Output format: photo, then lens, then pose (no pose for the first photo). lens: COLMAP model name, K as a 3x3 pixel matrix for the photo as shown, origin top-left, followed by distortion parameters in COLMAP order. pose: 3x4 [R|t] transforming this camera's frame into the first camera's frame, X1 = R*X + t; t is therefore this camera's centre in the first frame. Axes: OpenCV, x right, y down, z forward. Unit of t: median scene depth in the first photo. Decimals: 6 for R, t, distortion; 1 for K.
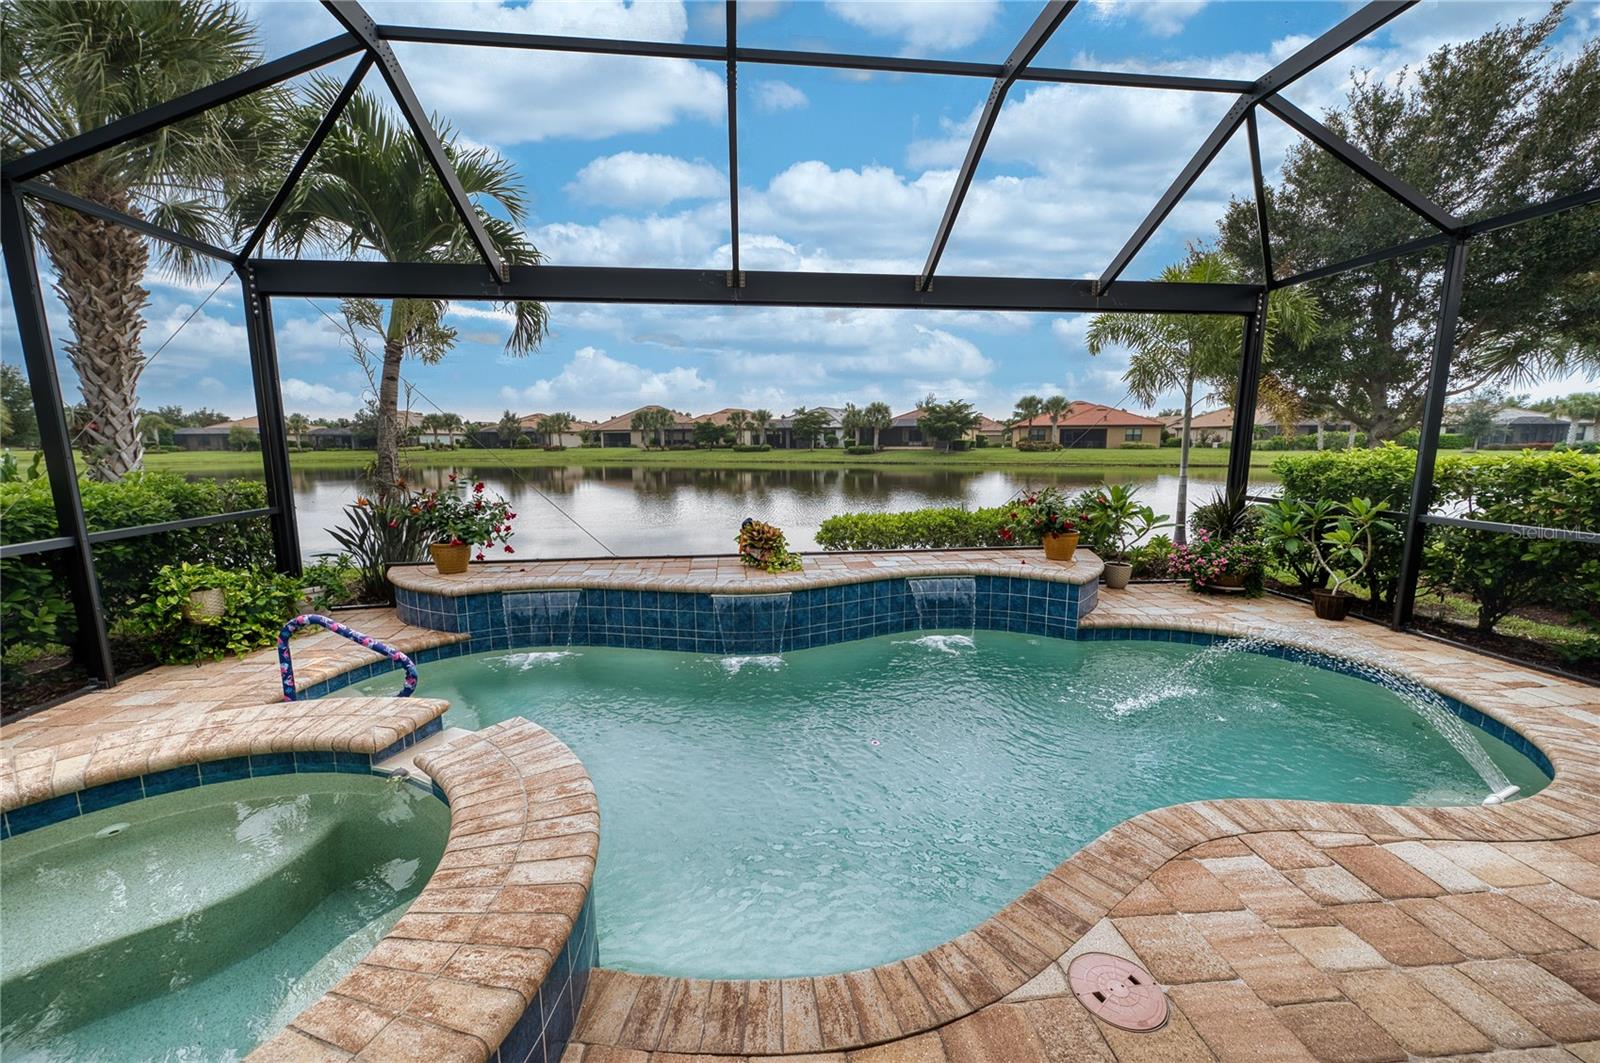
lens RADIAL K [[635.5, 0, 797.4], [0, 635.5, 537.0], [0, 0, 1]] dist [-0.003929, 0.000194]
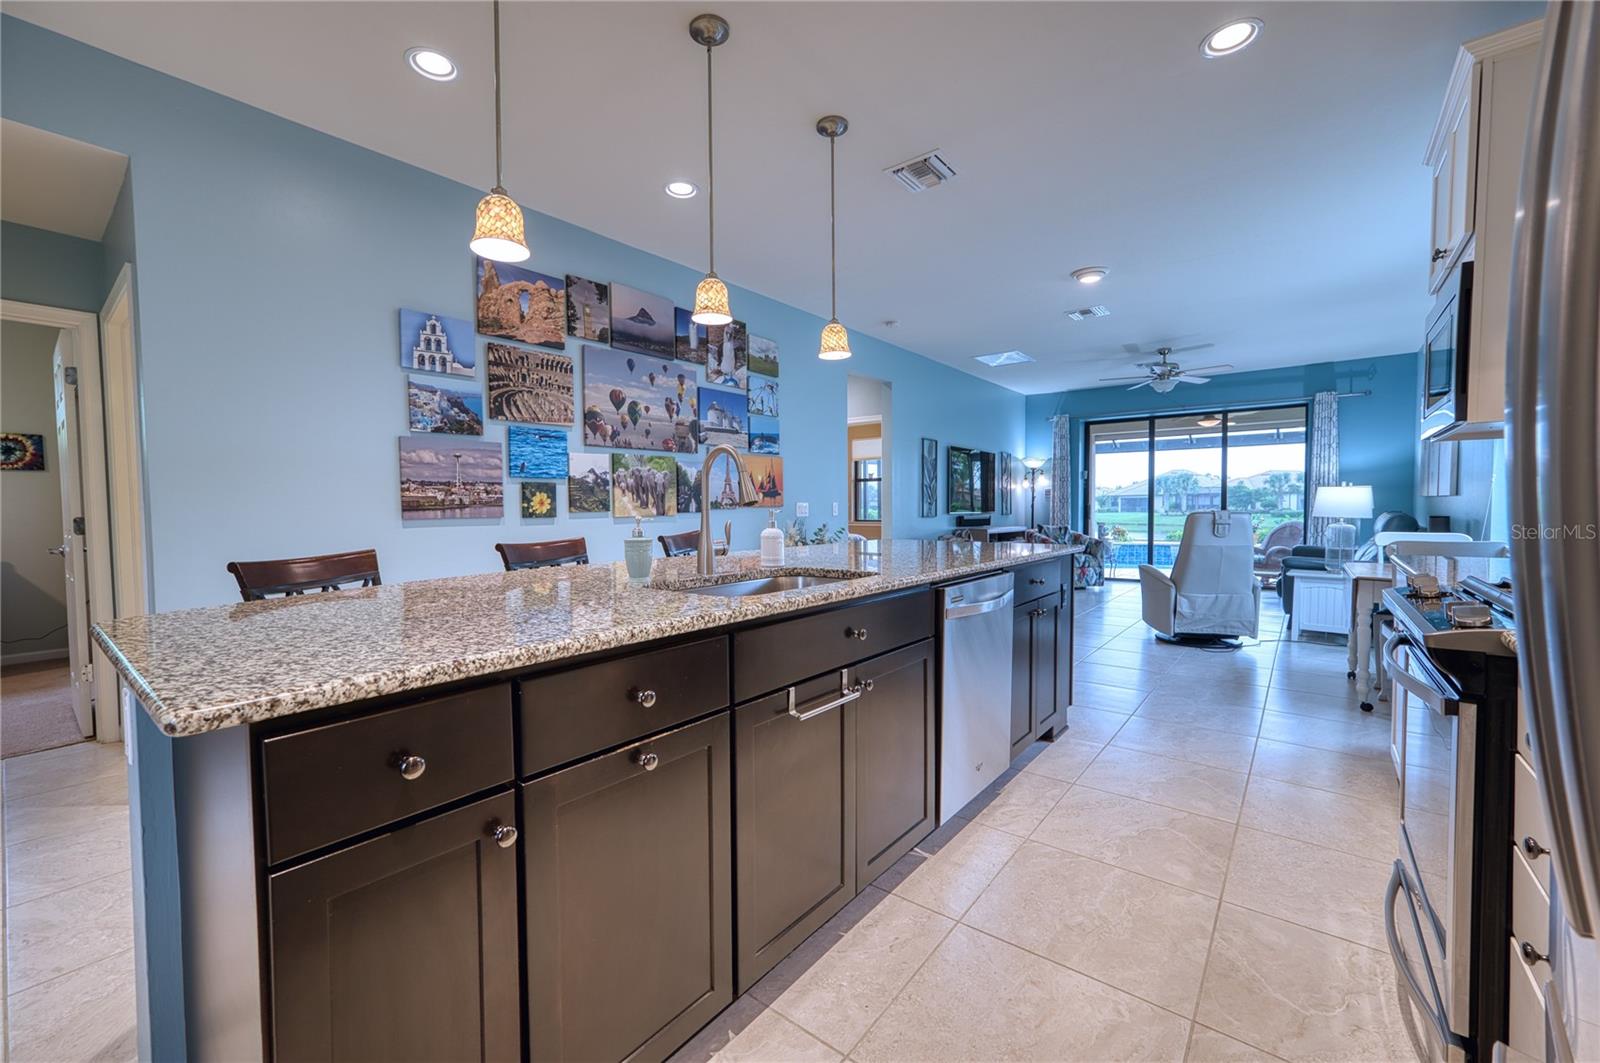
lens RADIAL K [[643.3, 0, 790.3], [0, 643.3, 532.1], [0, 0, 1]] dist [-0.002693, 0.000160]
pose [[0.711605, 0.027795, -0.702029, 0.054599], [-0.105179, 0.992171, -0.067332, 0.020958], [0.694662, 0.121753, 0.708958, -0.124512]]
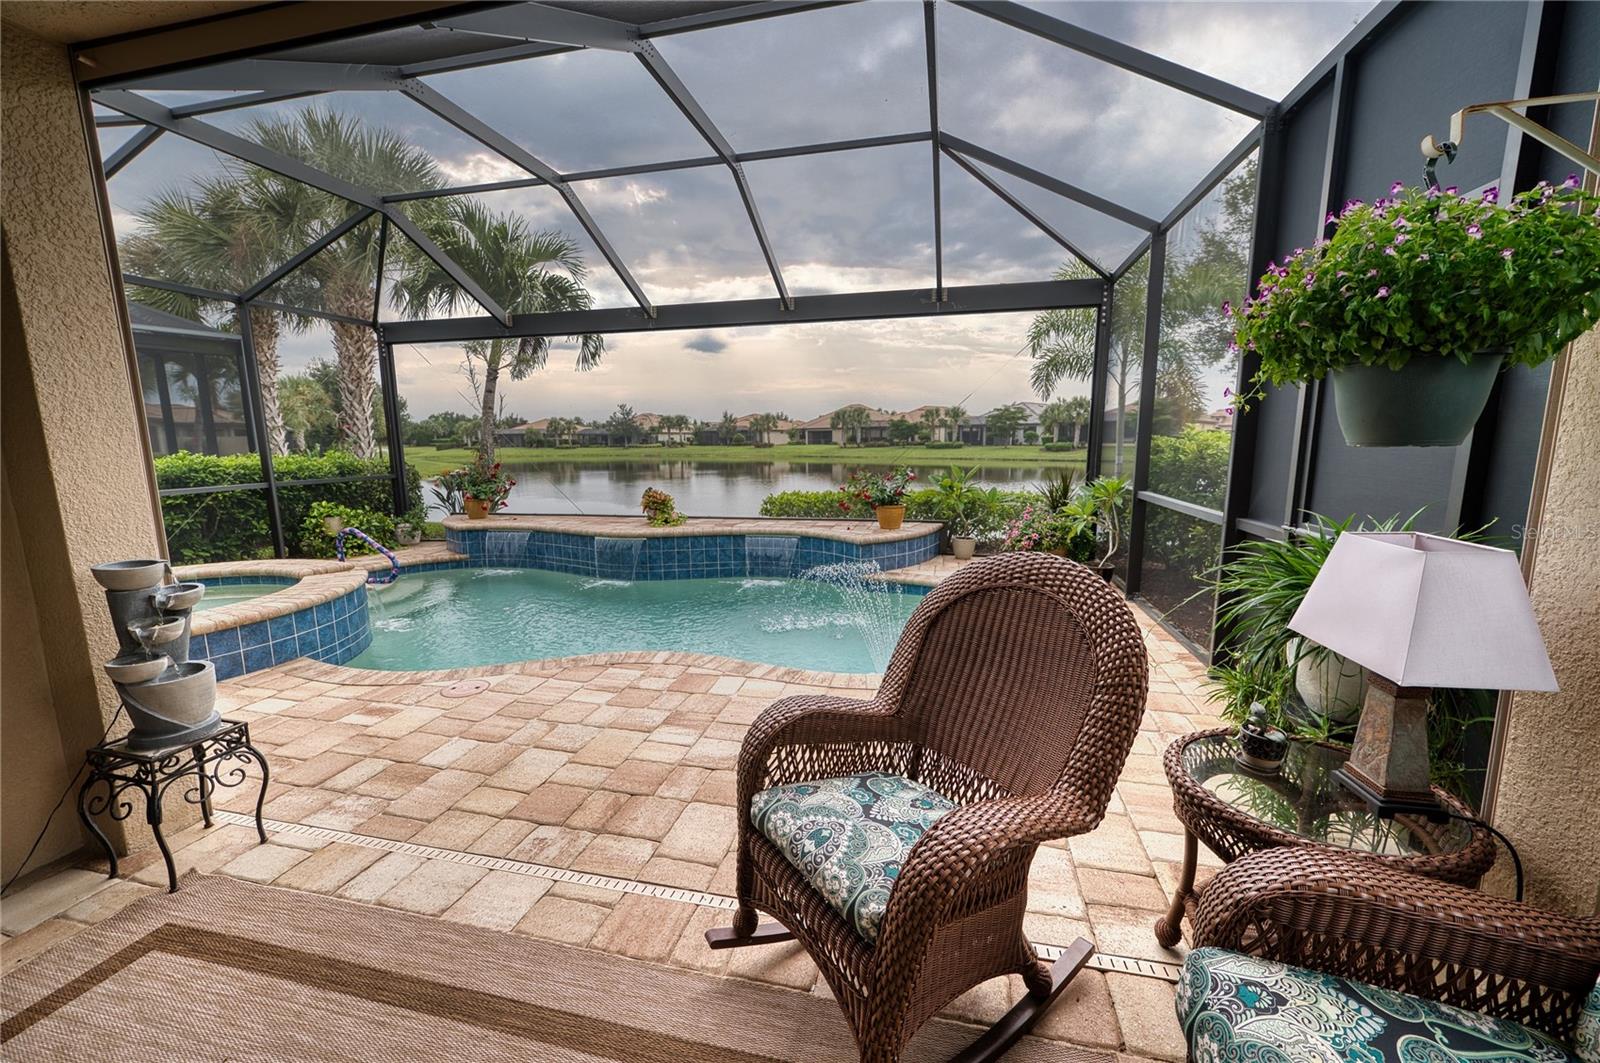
lens RADIAL K [[632.2, 0, 796.7], [0, 632.2, 529.8], [0, 0, 1]] dist [-0.002232, -0.000200]
pose [[0.943984, 0.043554, -0.327105, 0.038598], [-0.045781, 0.998951, 0.000890, 0.002642], [0.326800, 0.014135, 0.944988, -0.010544]]
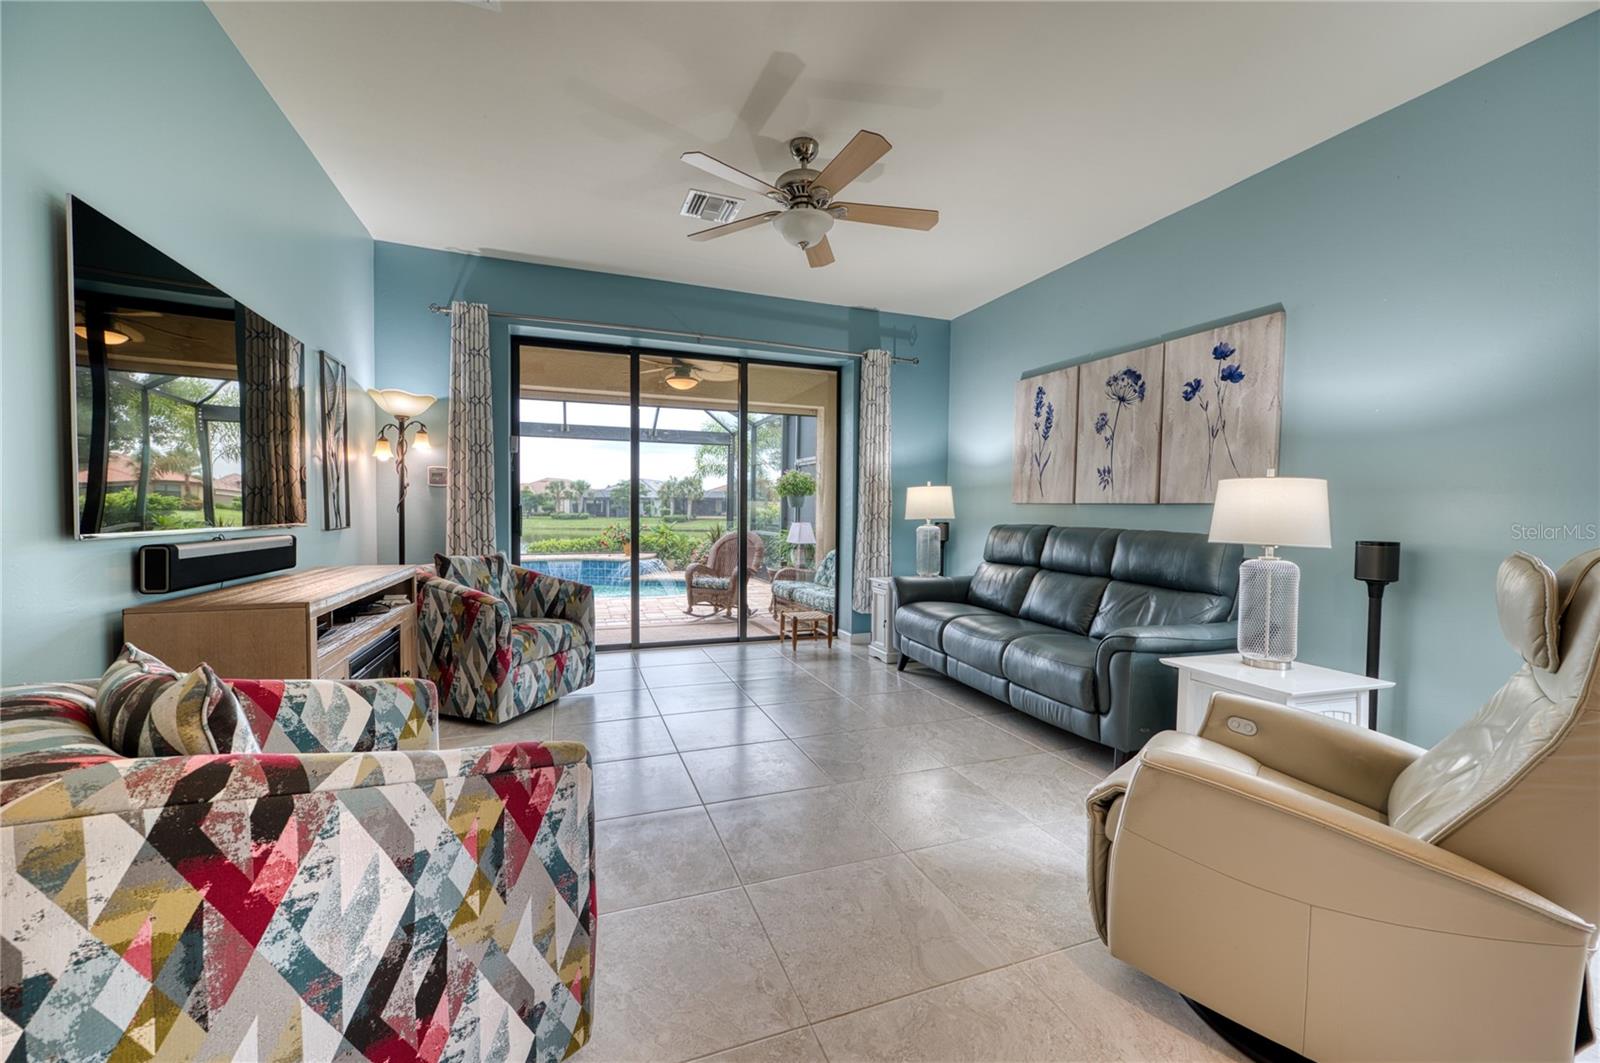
lens RADIAL K [[630.7, 0, 796.1], [0, 630.7, 530.9], [0, 0, 1]] dist [-0.000705, 0.000469]
pose [[0.967811, 0.008024, 0.251552, 0.025309], [0.022460, 0.992750, -0.118078, 0.013139], [-0.250675, 0.119927, 0.960614, -0.072991]]
